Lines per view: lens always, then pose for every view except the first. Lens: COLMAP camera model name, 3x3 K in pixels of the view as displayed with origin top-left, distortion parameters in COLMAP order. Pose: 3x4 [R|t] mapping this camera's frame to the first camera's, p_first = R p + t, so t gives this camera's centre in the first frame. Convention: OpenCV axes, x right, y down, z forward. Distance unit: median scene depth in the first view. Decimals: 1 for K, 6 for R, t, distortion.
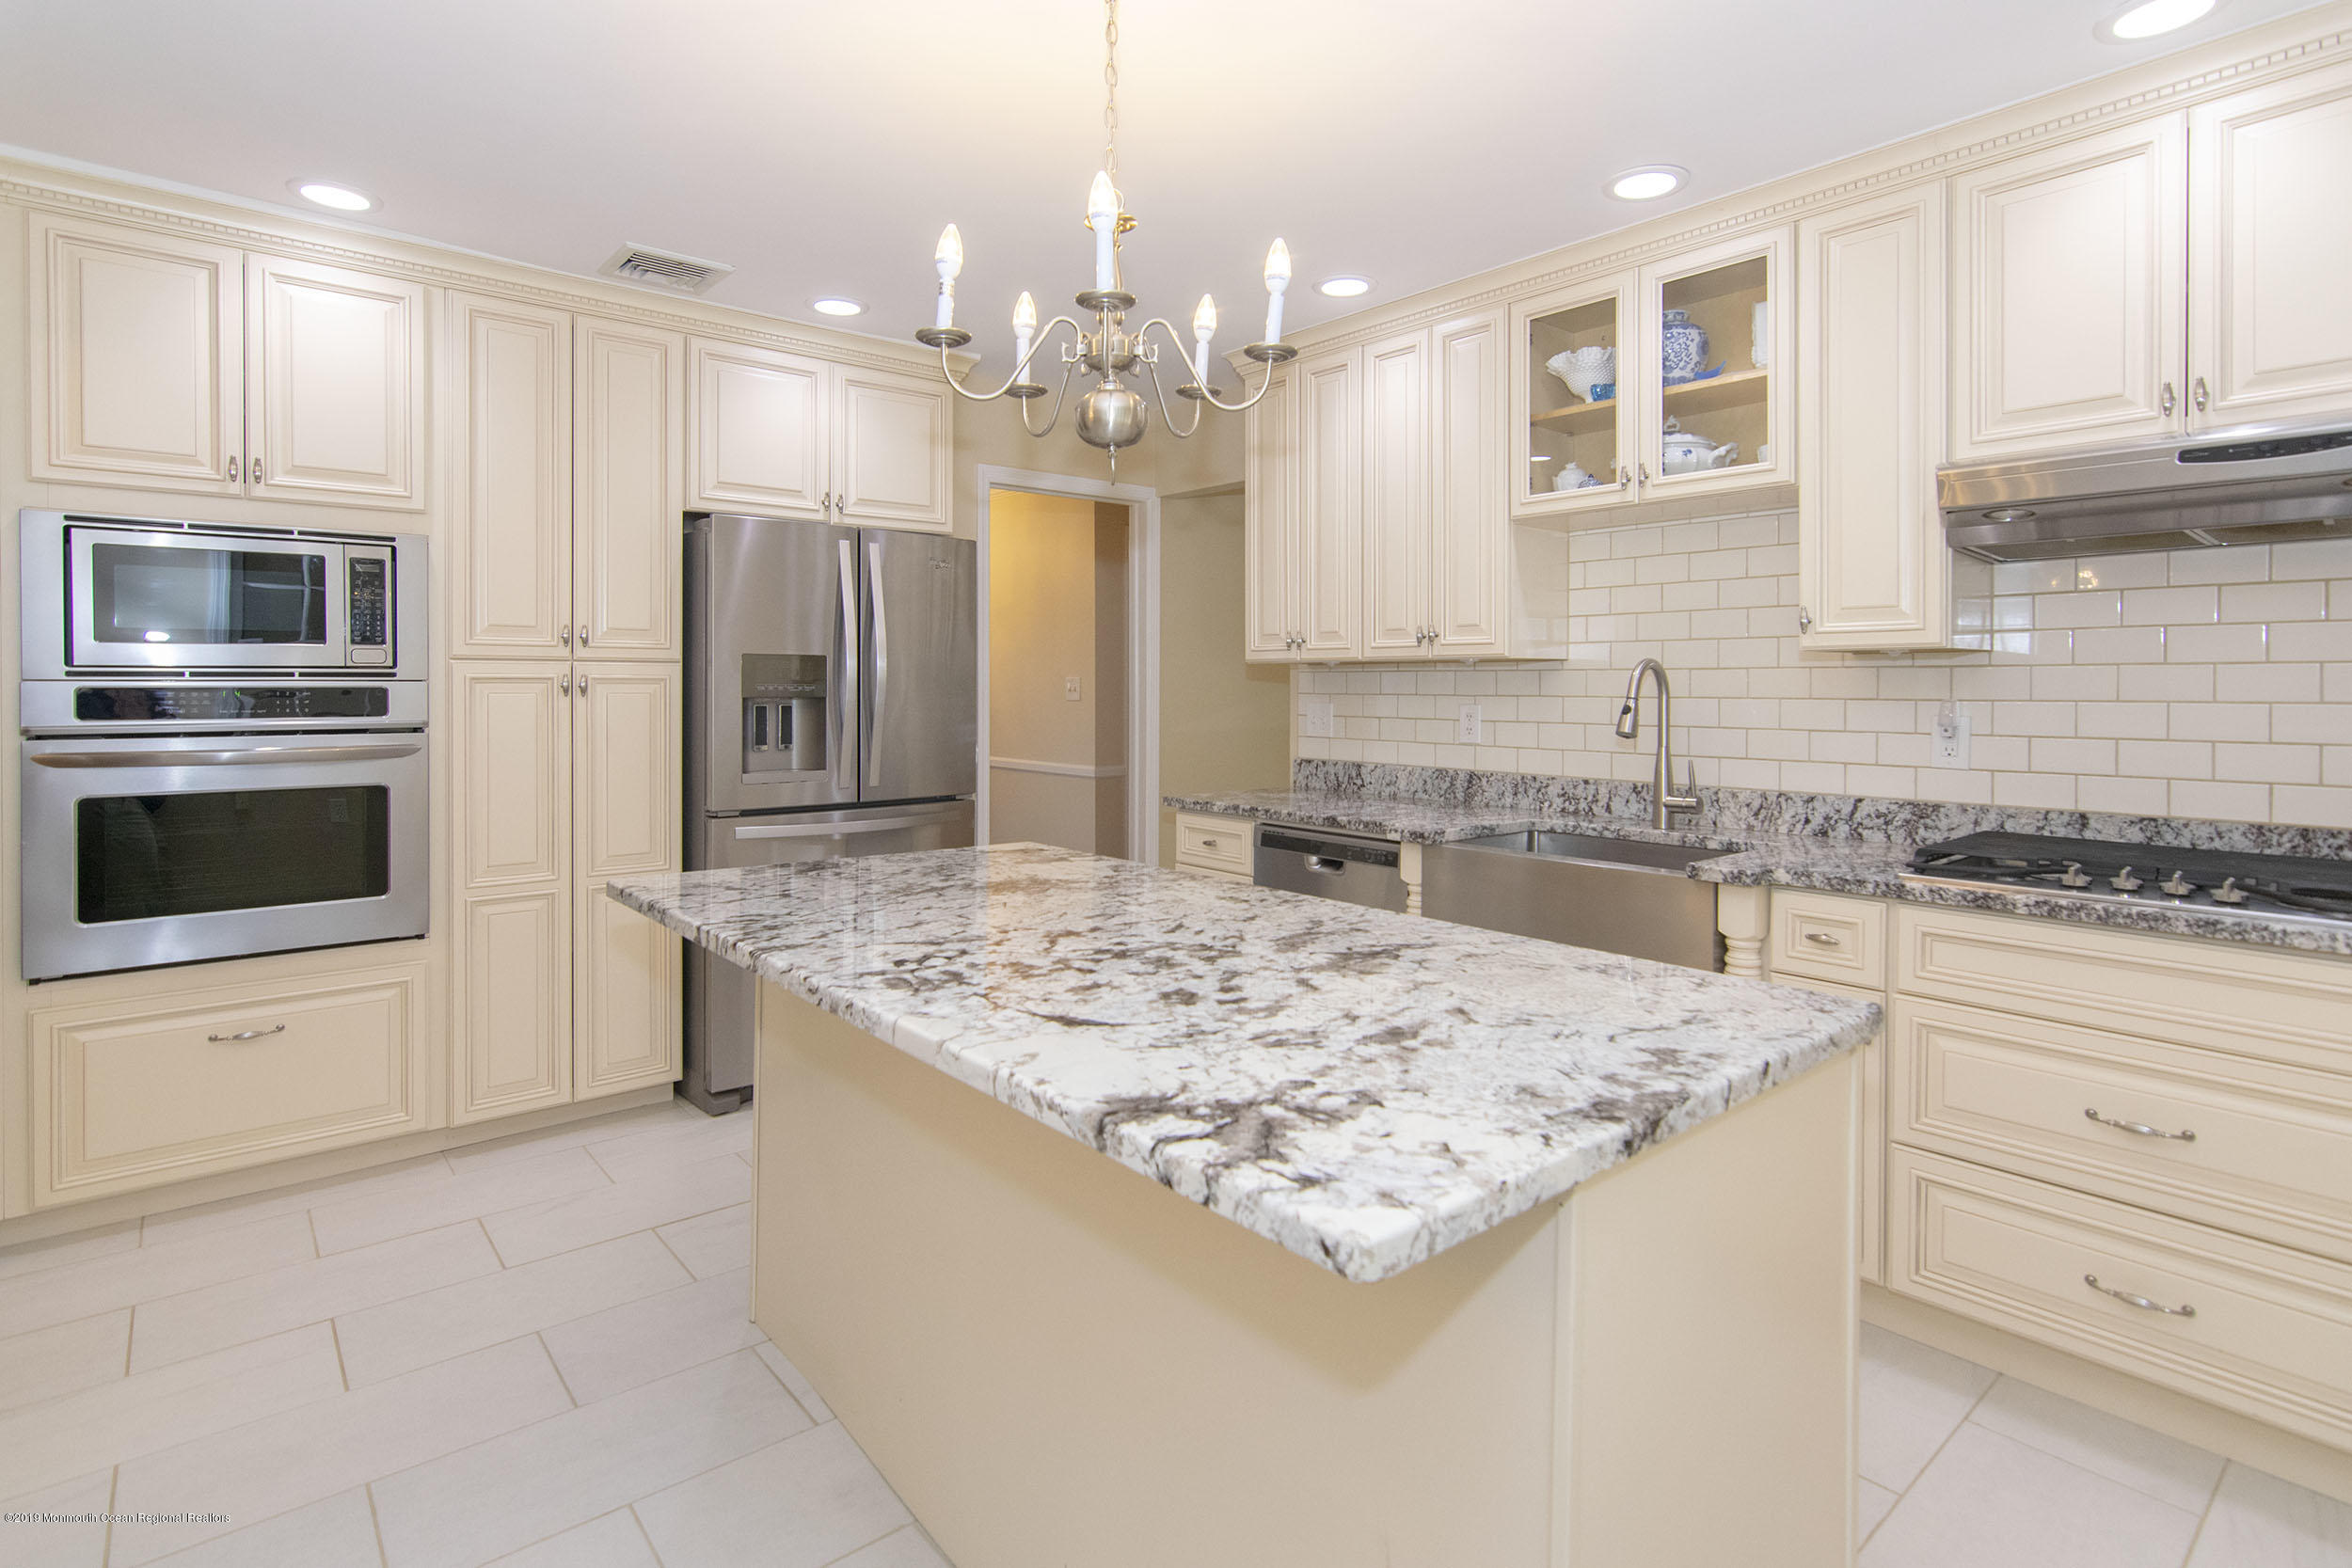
lens RADIAL K [[1144.9, 0, 1177.2], [0, 1144.9, 686.2], [0, 0, 1]] dist [-0.000071, 0.000129]
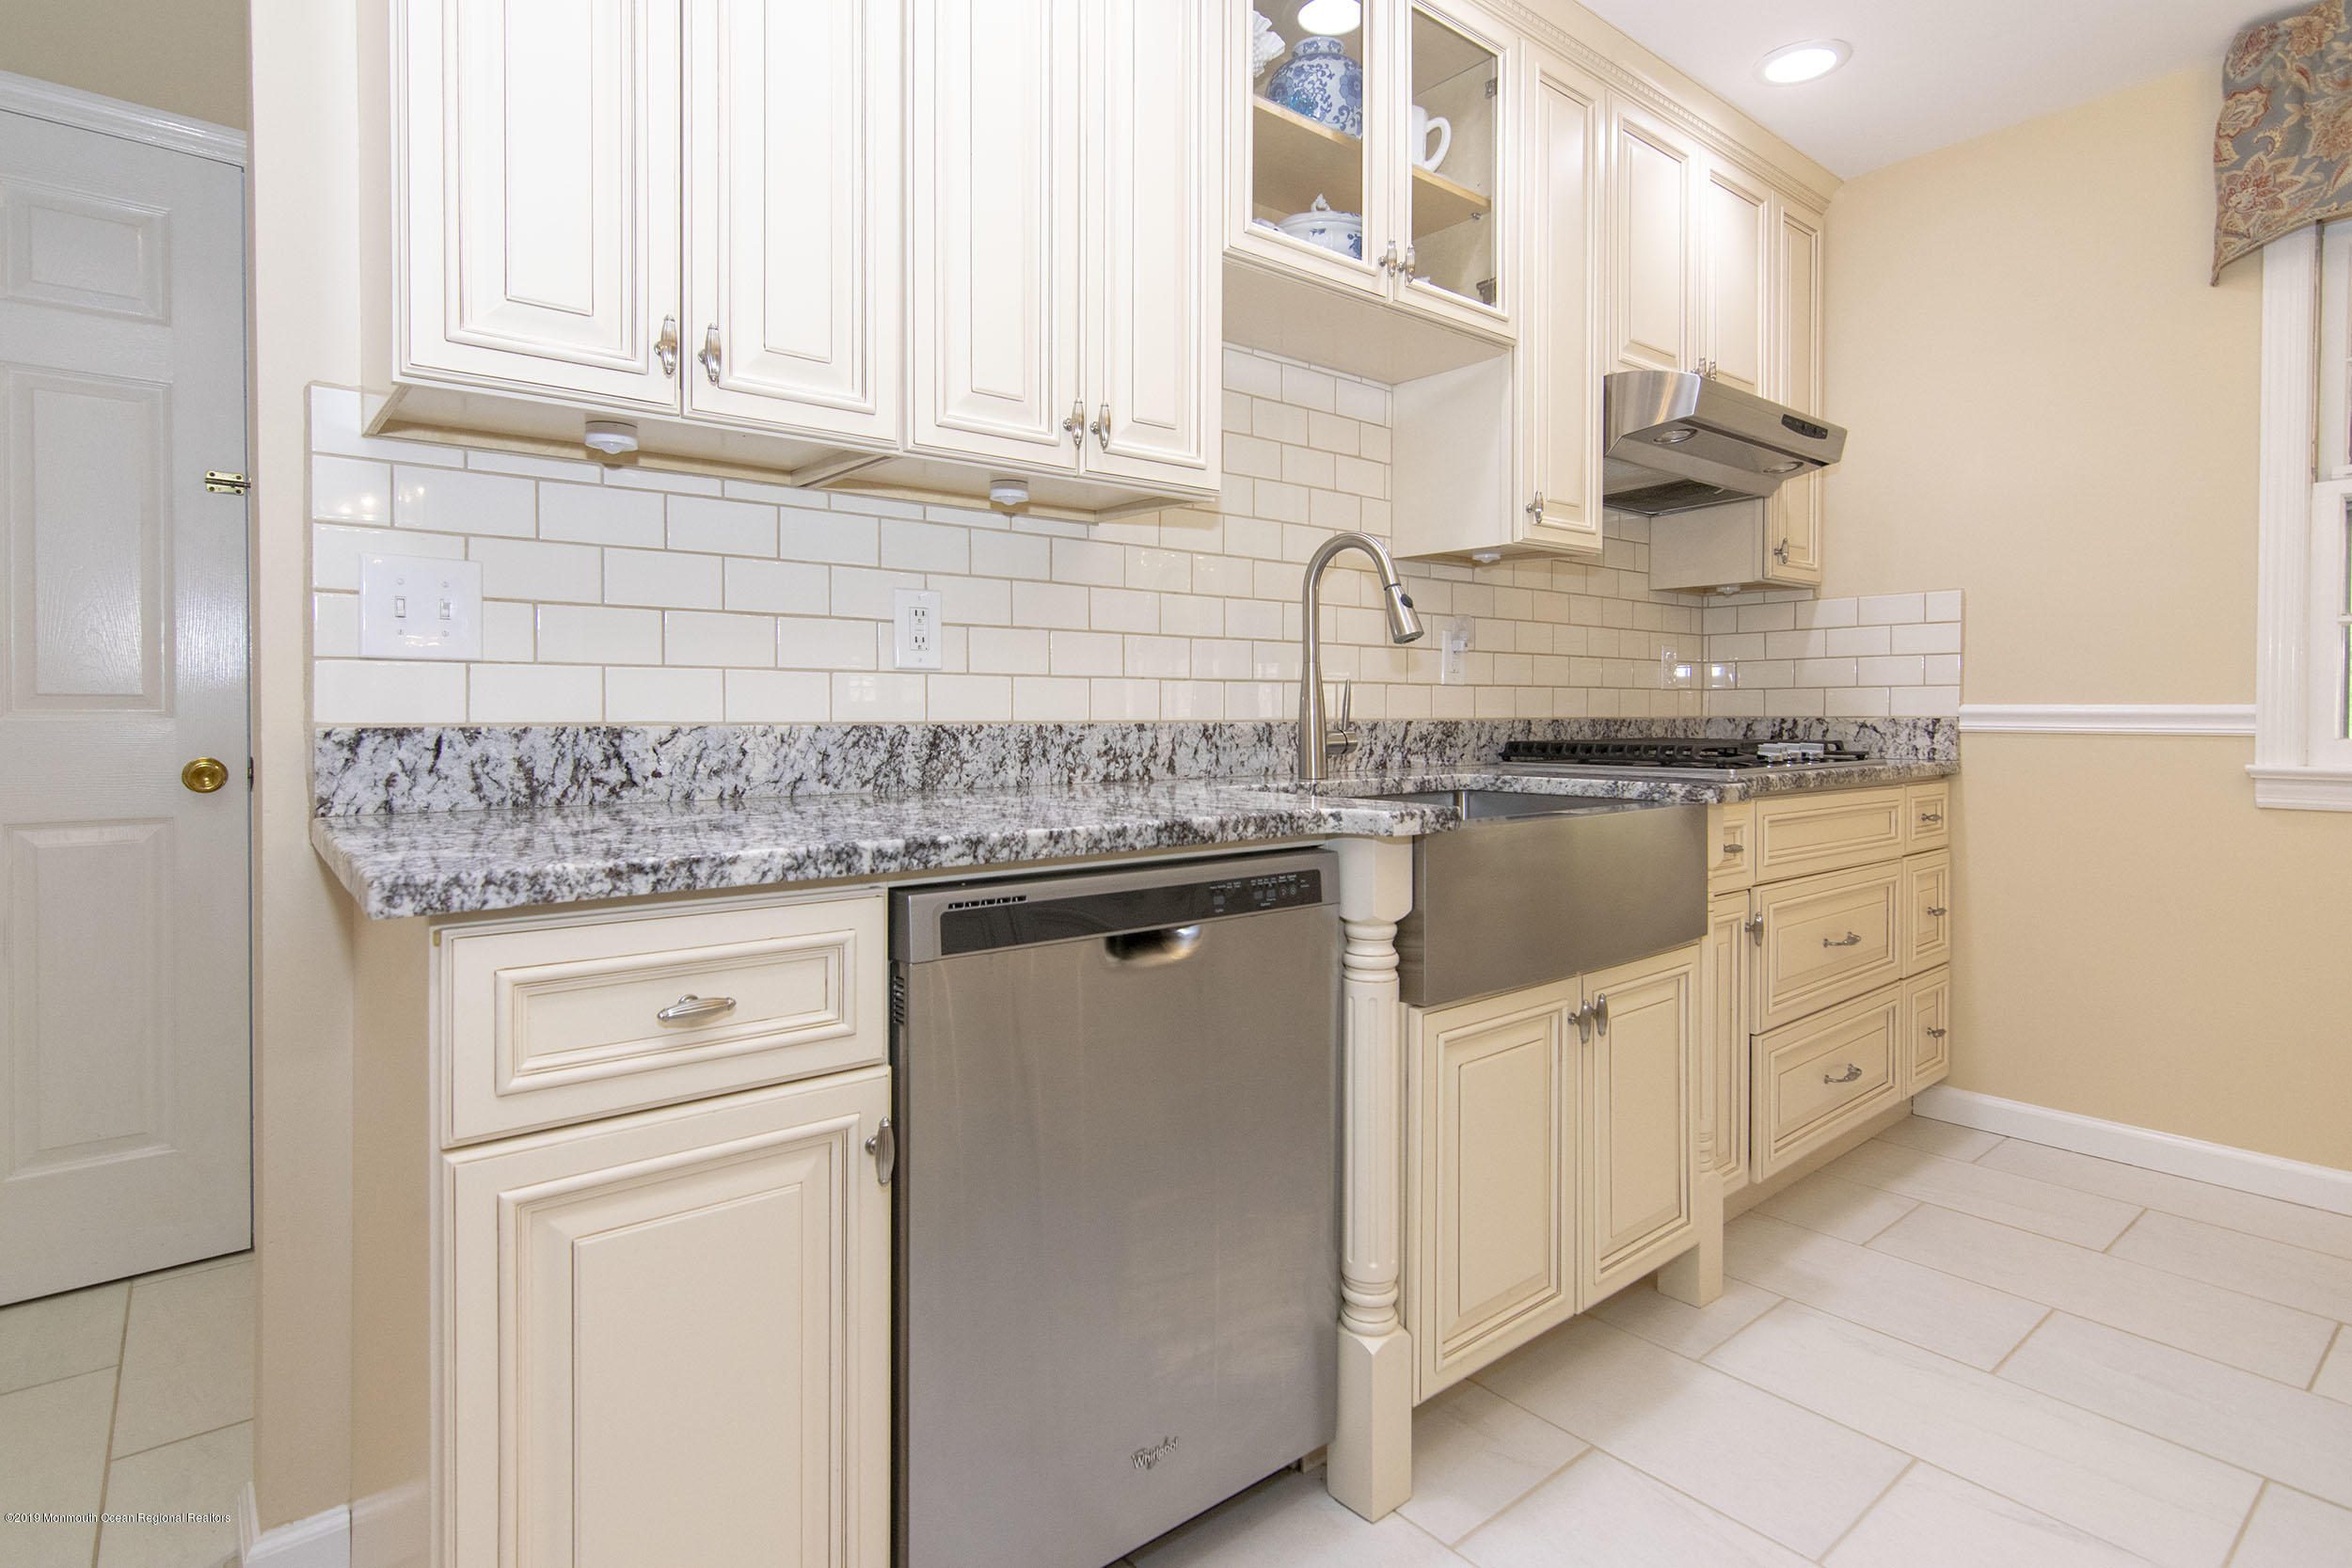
lens RADIAL K [[1185.4, 0, 1171.2], [0, 1185.4, 719.2], [0, 0, 1]] dist [0.001196, 0.000589]
pose [[0.017948, -0.013630, 0.999746, -0.289214], [-0.005155, 0.999893, 0.013724, 0.073925], [-0.999826, -0.005400, 0.017875, 1.019206]]
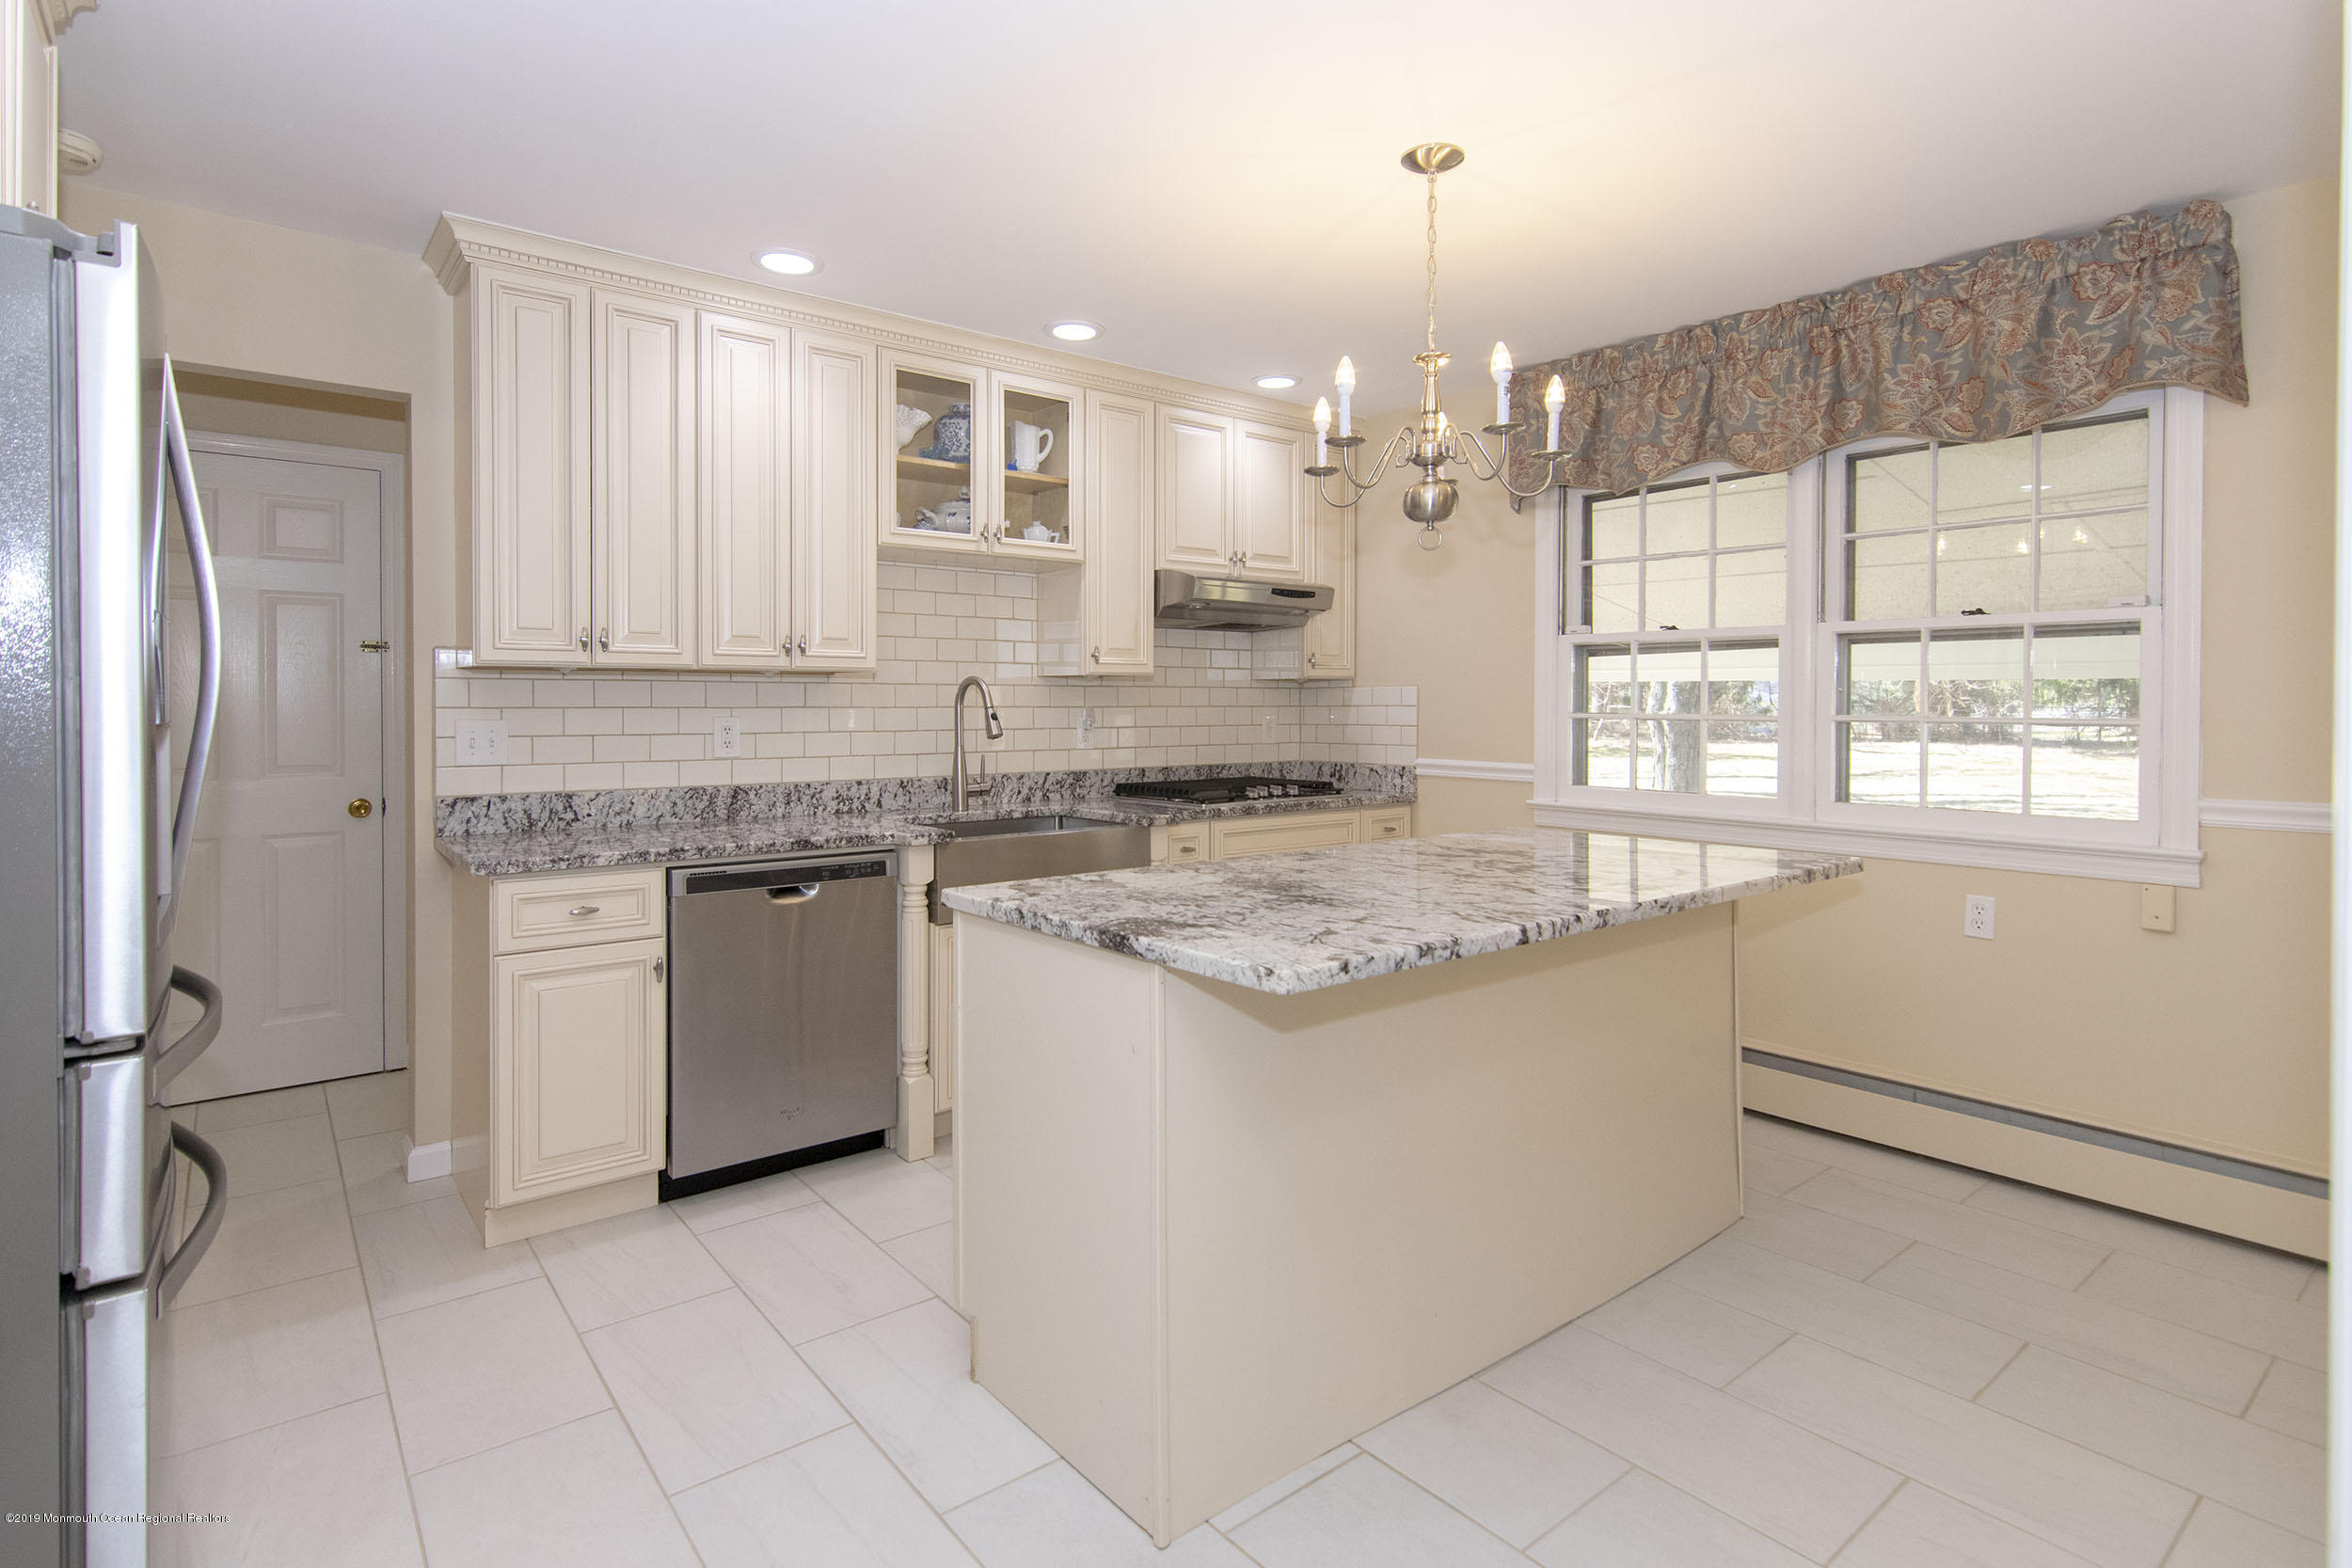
lens RADIAL K [[1167.0, 0, 1129.1], [0, 1167.0, 706.2], [0, 0, 1]] dist [0.001098, -0.000051]
pose [[0.058673, -0.006820, 0.998254, -0.808056], [-0.000812, 0.999976, 0.006880, -0.000106], [-0.998277, -0.001214, 0.058666, 0.700583]]
